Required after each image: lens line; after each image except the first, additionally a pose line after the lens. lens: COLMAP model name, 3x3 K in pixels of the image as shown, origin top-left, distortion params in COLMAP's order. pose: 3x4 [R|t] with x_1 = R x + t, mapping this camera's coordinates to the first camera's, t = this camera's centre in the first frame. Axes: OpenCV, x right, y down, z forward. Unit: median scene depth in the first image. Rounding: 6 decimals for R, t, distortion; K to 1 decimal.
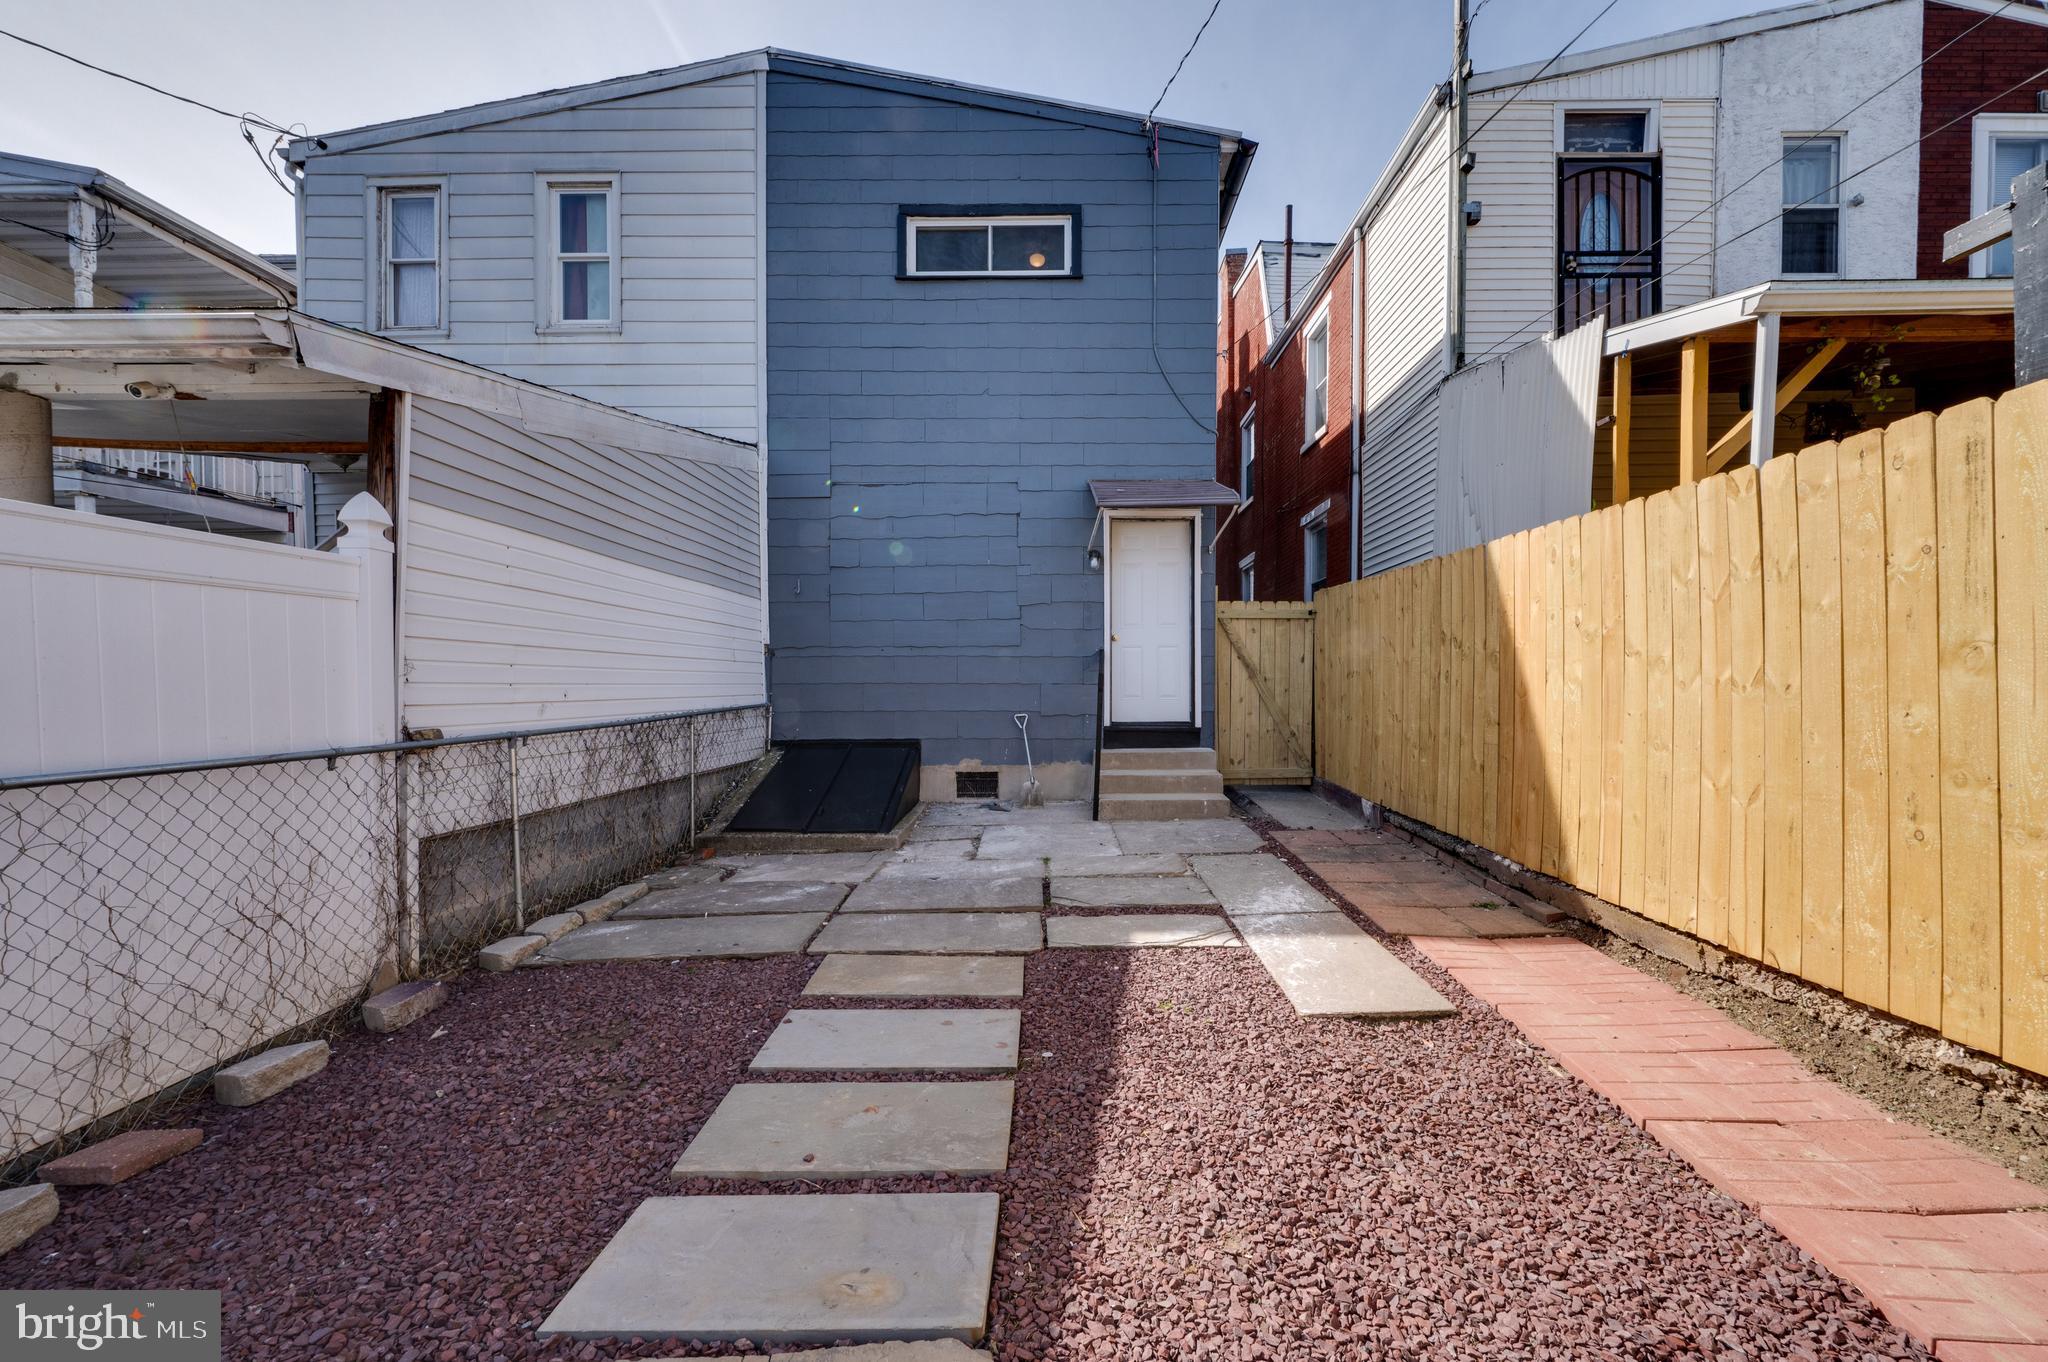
lens RADIAL K [[809.2, 0, 994.4], [0, 809.2, 680.4], [0, 0, 1]] dist [0.000046, -0.000127]
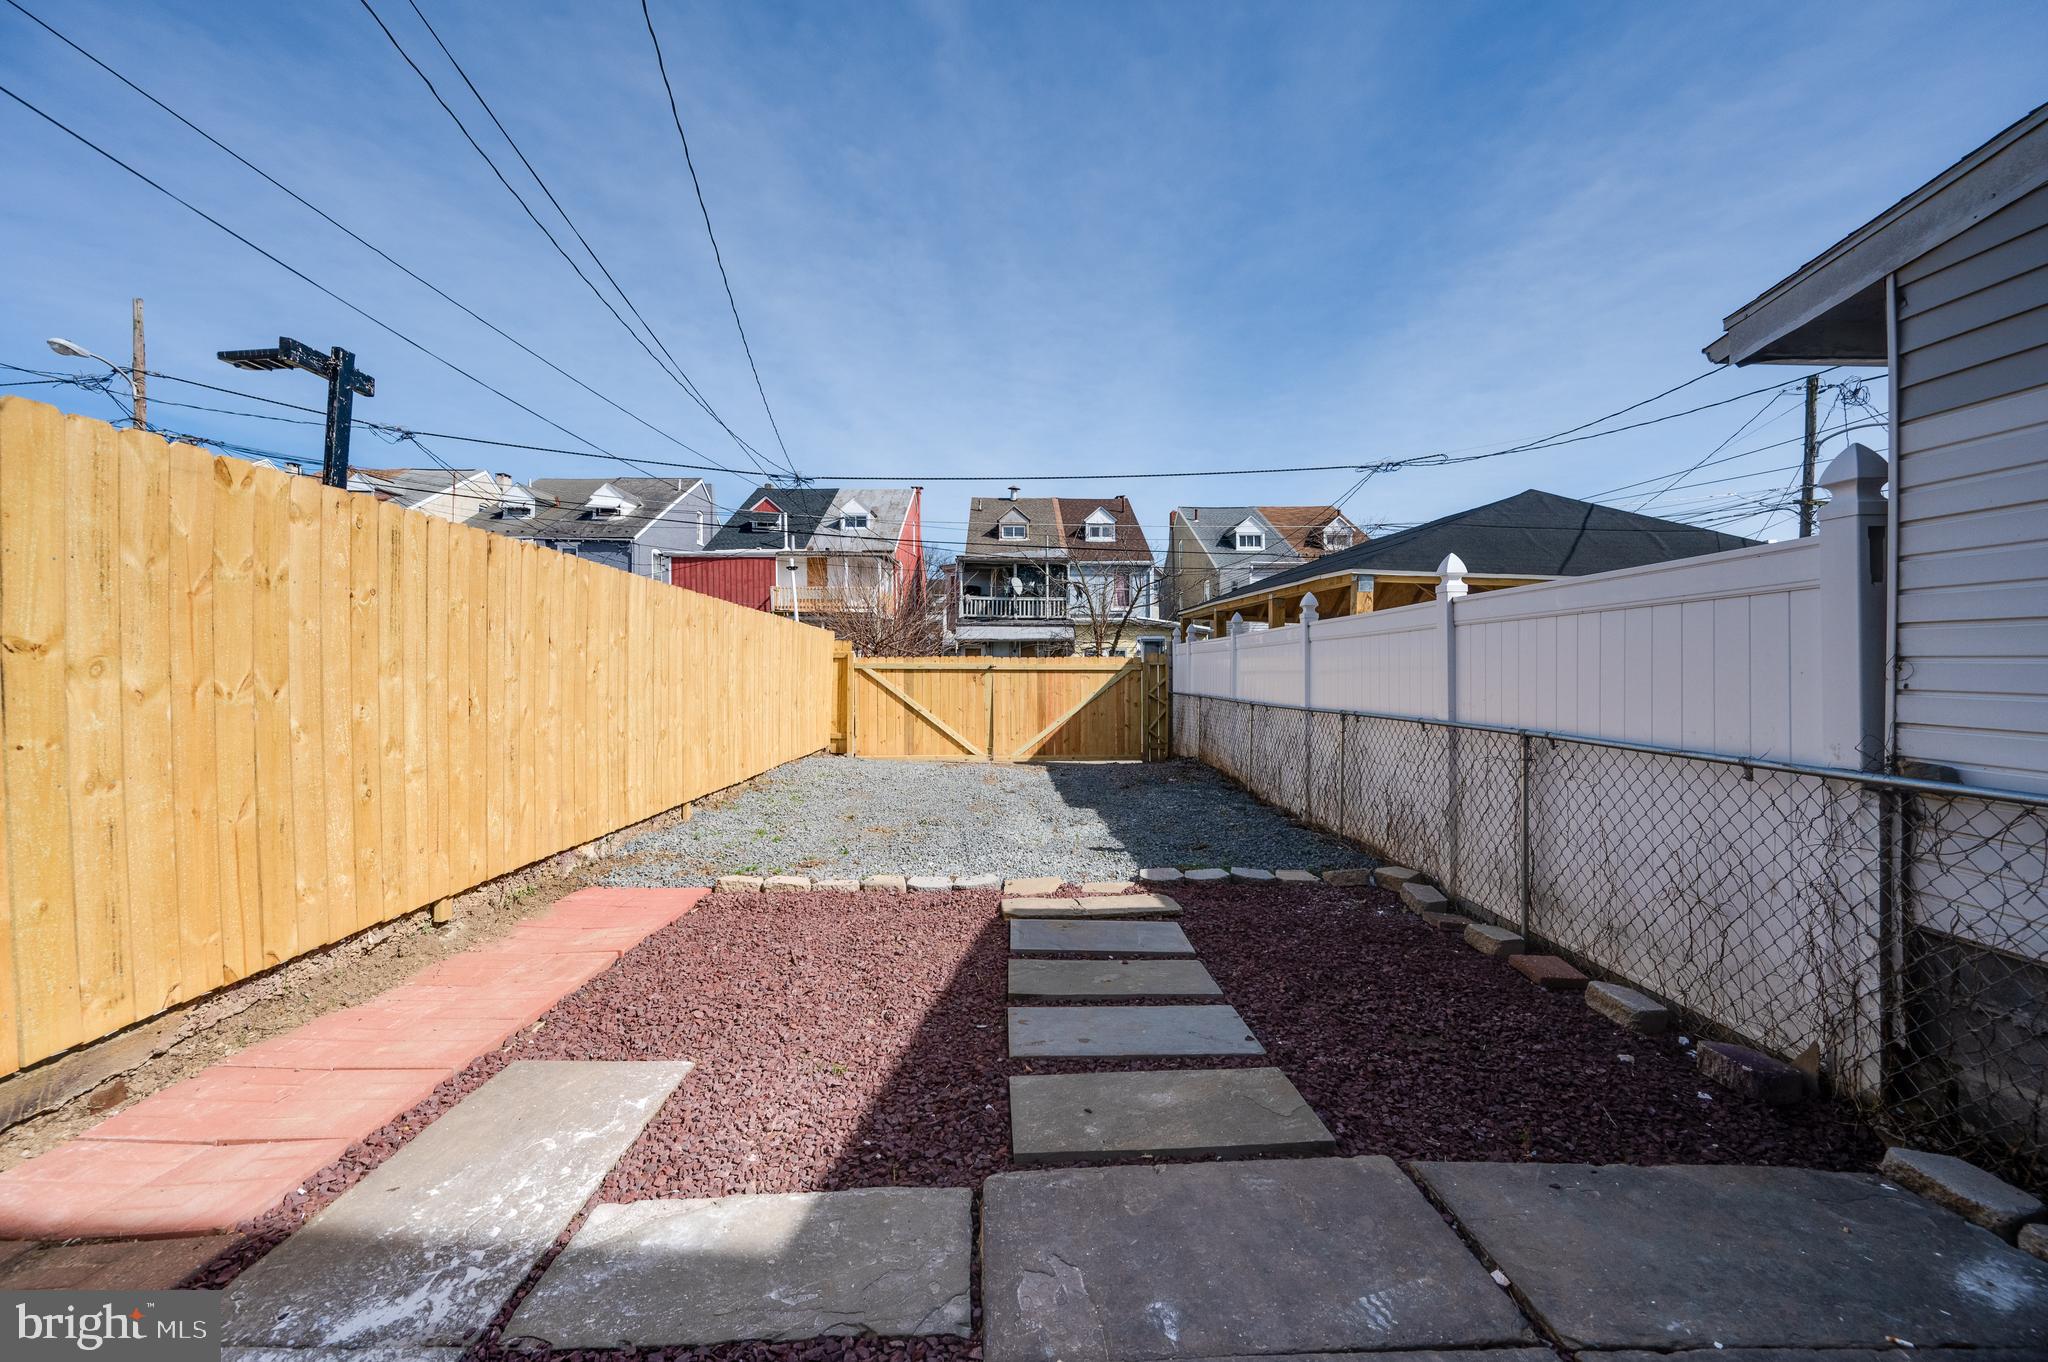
lens RADIAL K [[809.2, 0, 994.4], [0, 809.2, 680.4], [0, 0, 1]] dist [0.000046, -0.000127]
pose [[-0.998365, 0.002102, -0.057119, 0.094873], [0.001204, 0.999875, 0.015760, -0.019266], [0.057145, 0.015665, -0.998243, 1.783069]]
